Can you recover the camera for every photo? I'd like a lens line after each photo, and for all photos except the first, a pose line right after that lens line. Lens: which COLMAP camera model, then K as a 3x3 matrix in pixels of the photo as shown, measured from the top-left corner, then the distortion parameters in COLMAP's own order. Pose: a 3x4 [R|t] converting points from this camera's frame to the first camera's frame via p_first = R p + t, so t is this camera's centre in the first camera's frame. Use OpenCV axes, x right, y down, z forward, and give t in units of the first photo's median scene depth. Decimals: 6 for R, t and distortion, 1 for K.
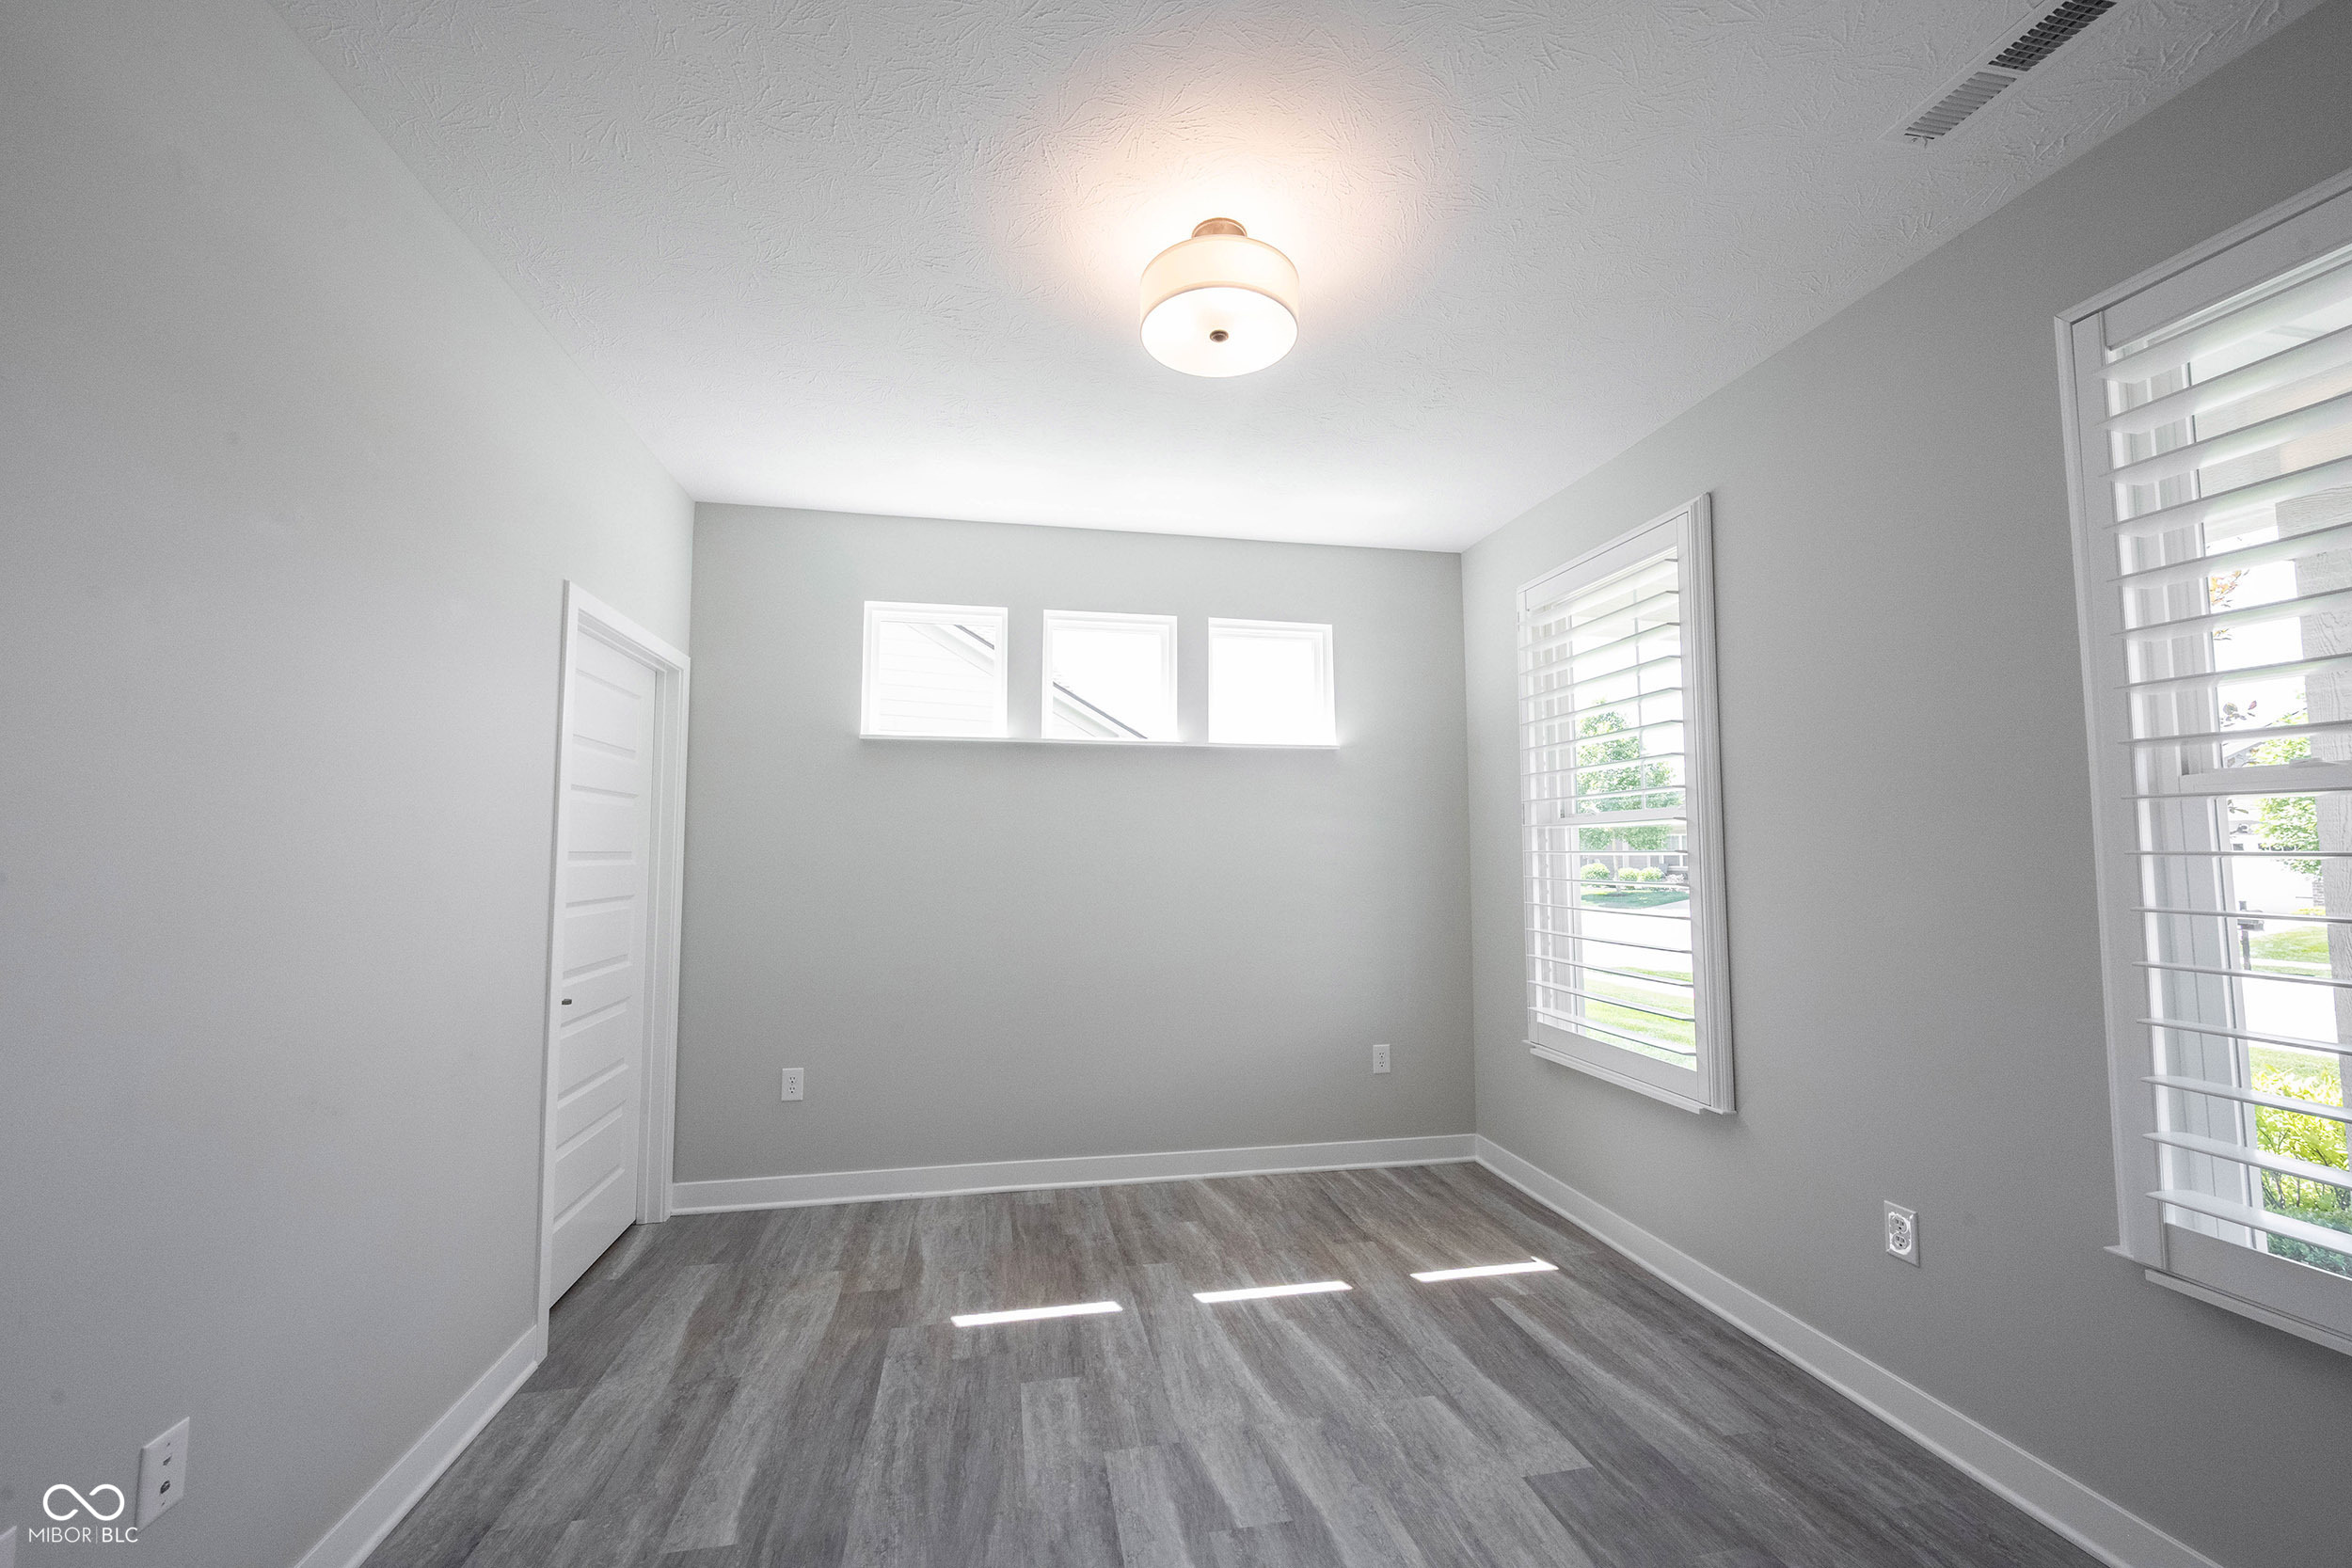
lens RADIAL K [[950.9, 0, 1182.5], [0, 950.9, 779.6], [0, 0, 1]] dist [-0.001153, 0.000160]
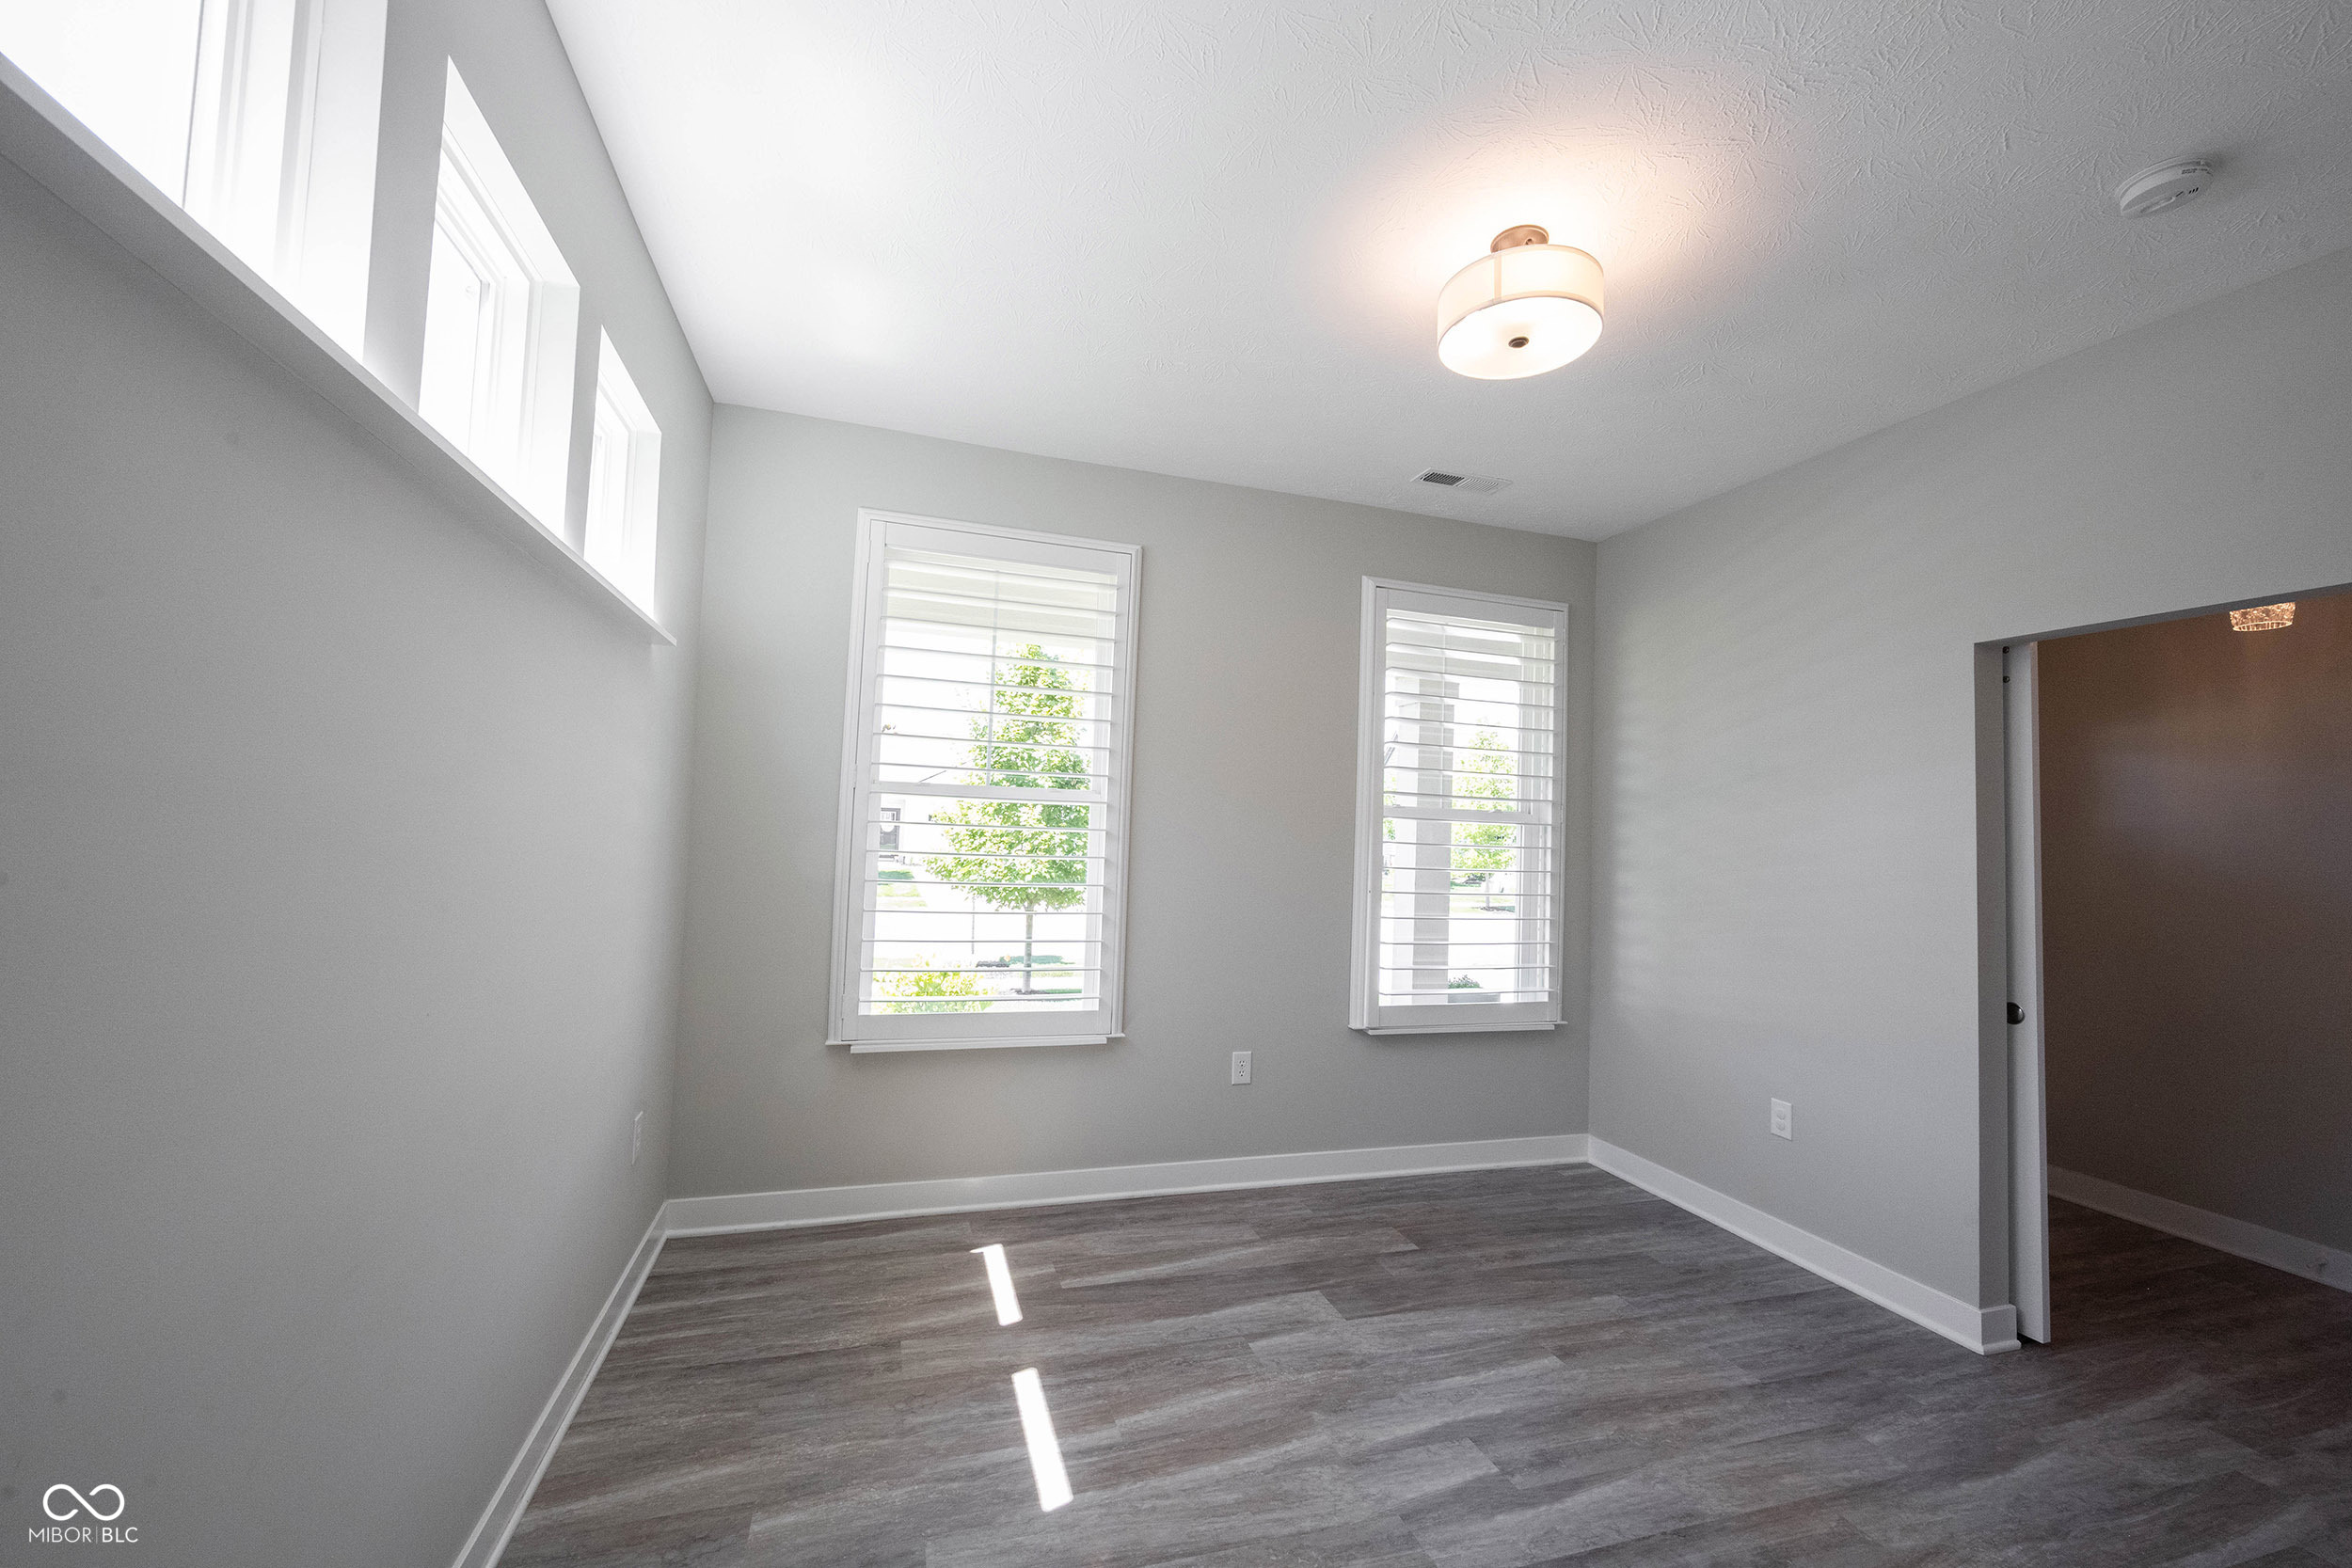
lens RADIAL K [[926.4, 0, 1178.7], [0, 926.4, 779.9], [0, 0, 1]] dist [-0.000629, 0.000214]
pose [[-0.116136, 0.049380, 0.992005, -0.719106], [-0.113103, 0.991609, -0.062602, 0.082715], [-0.986773, -0.119469, -0.109577, 1.146288]]
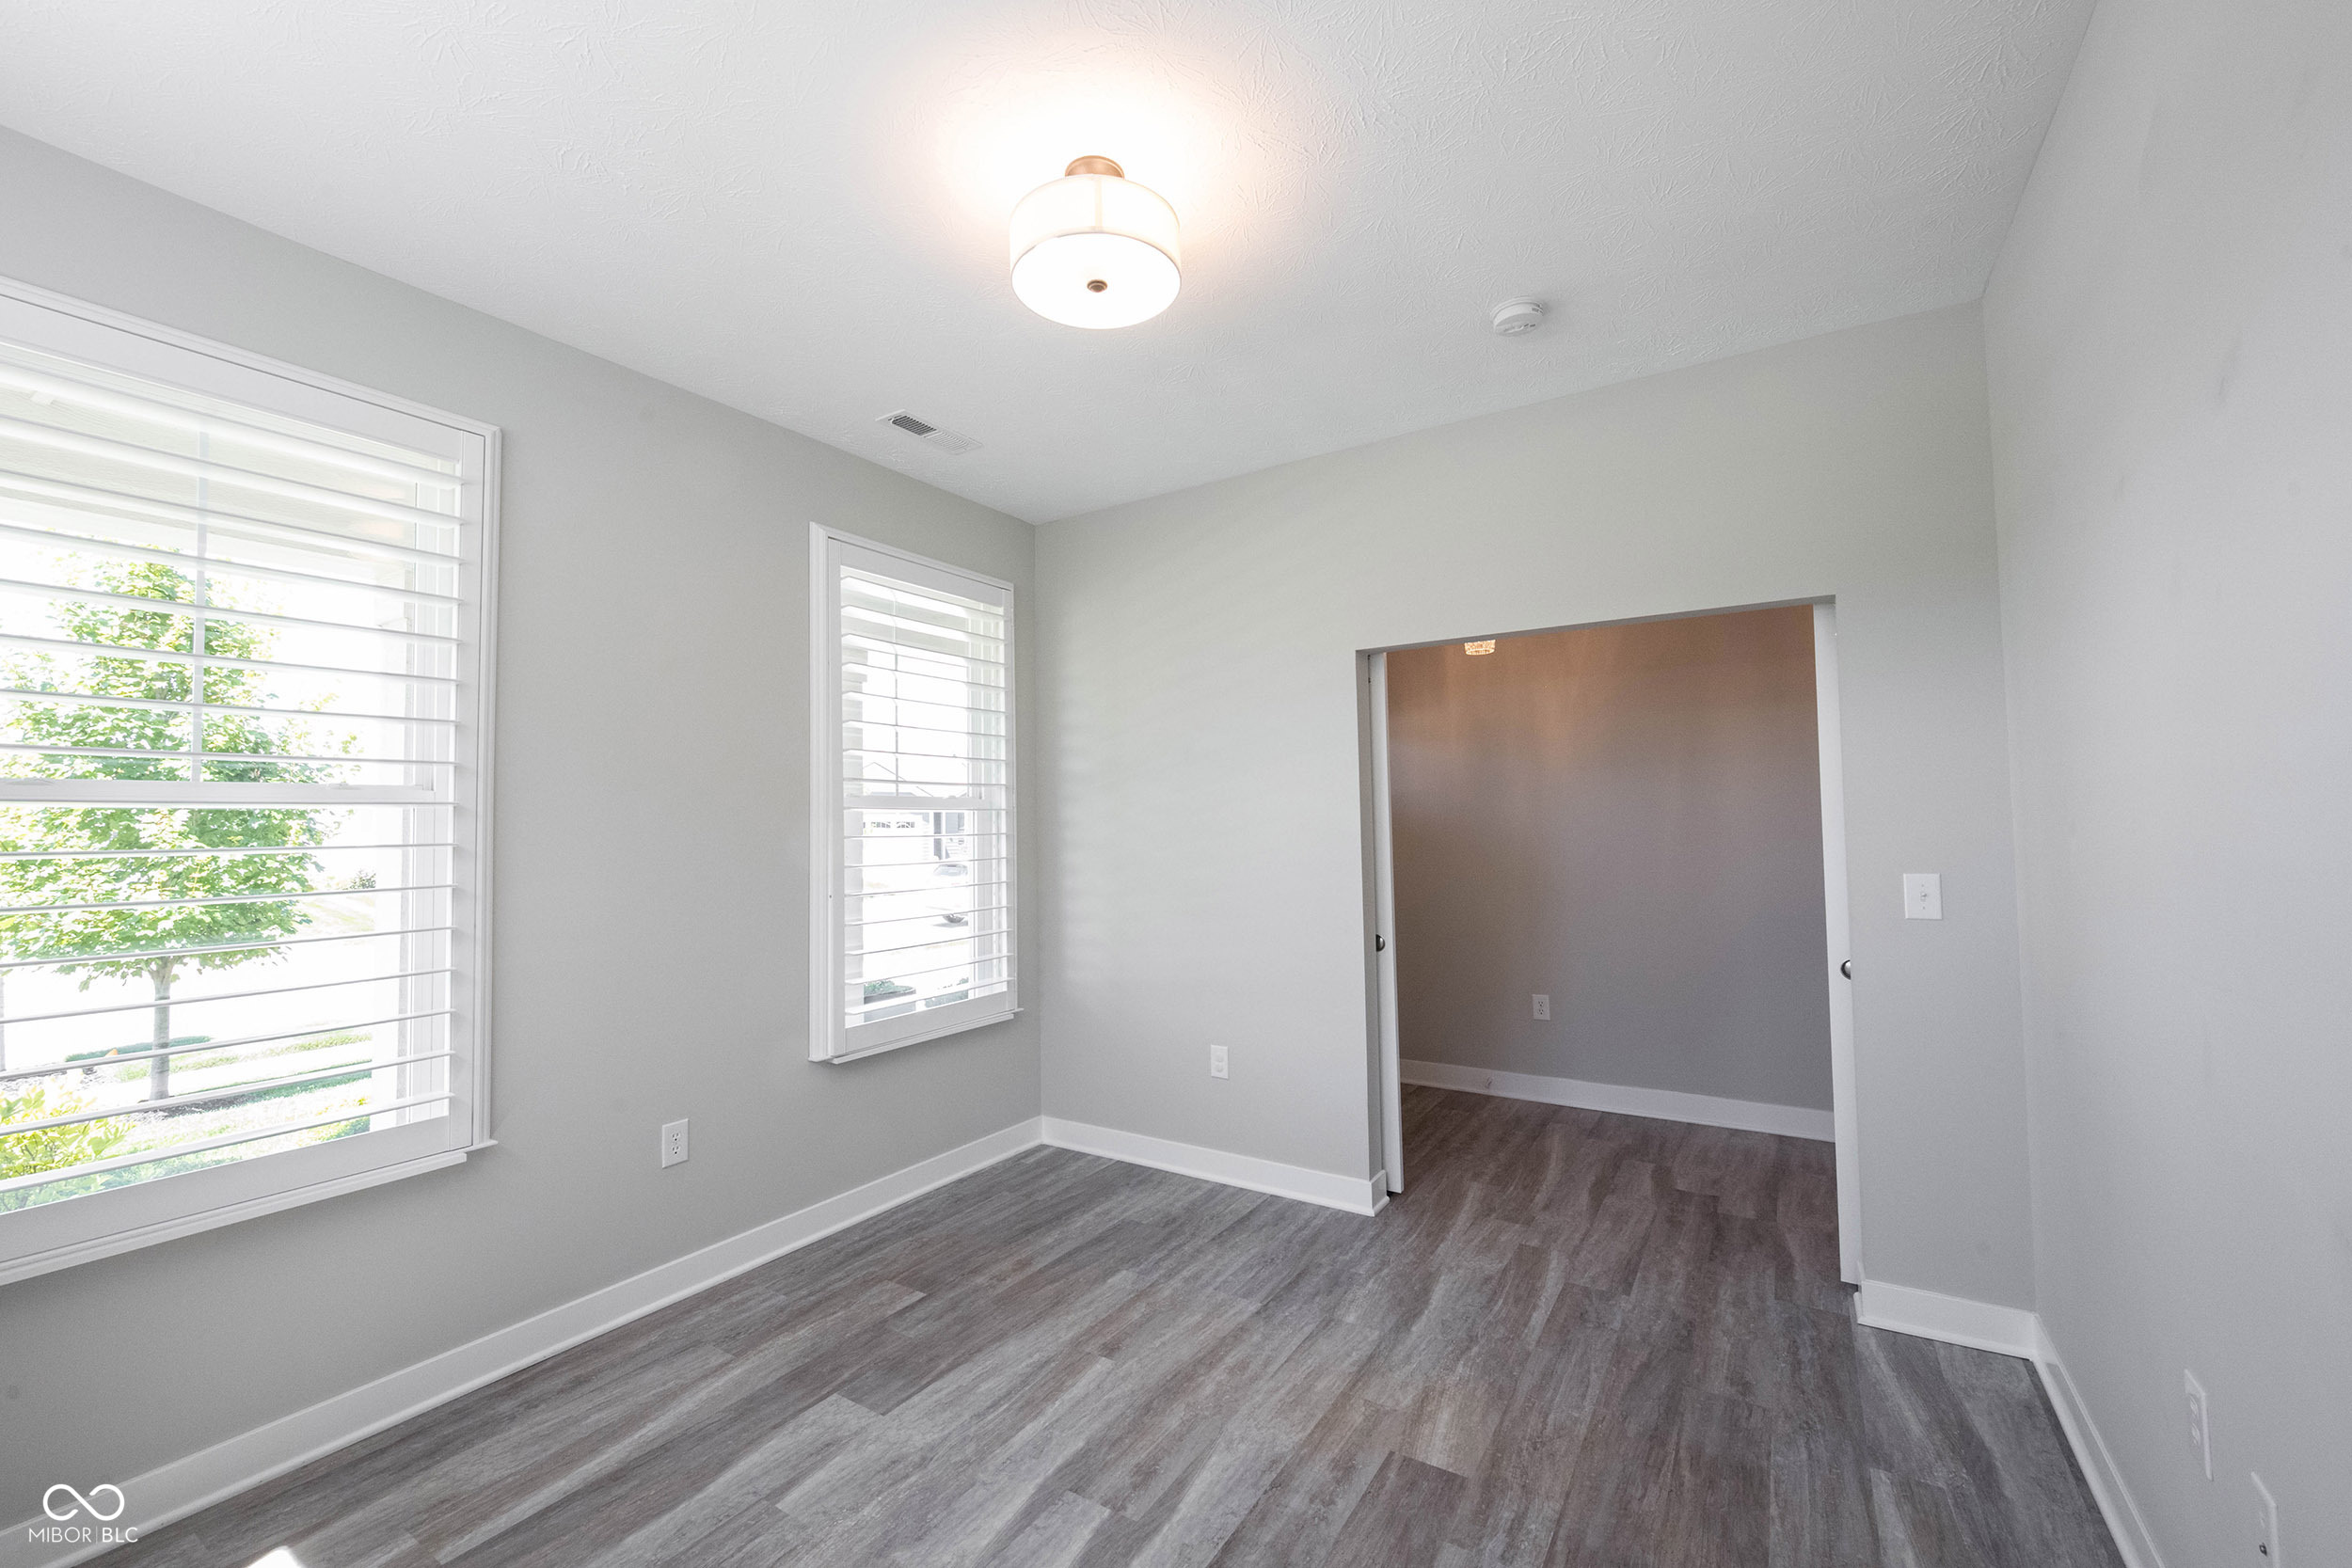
lens RADIAL K [[950.9, 0, 1182.5], [0, 950.9, 779.6], [0, 0, 1]] dist [-0.001153, 0.000160]
pose [[-0.725571, 0.042571, 0.686829, -0.523056], [-0.037259, 0.994190, -0.100983, 0.086953], [-0.687138, -0.098861, -0.719770, 1.273885]]
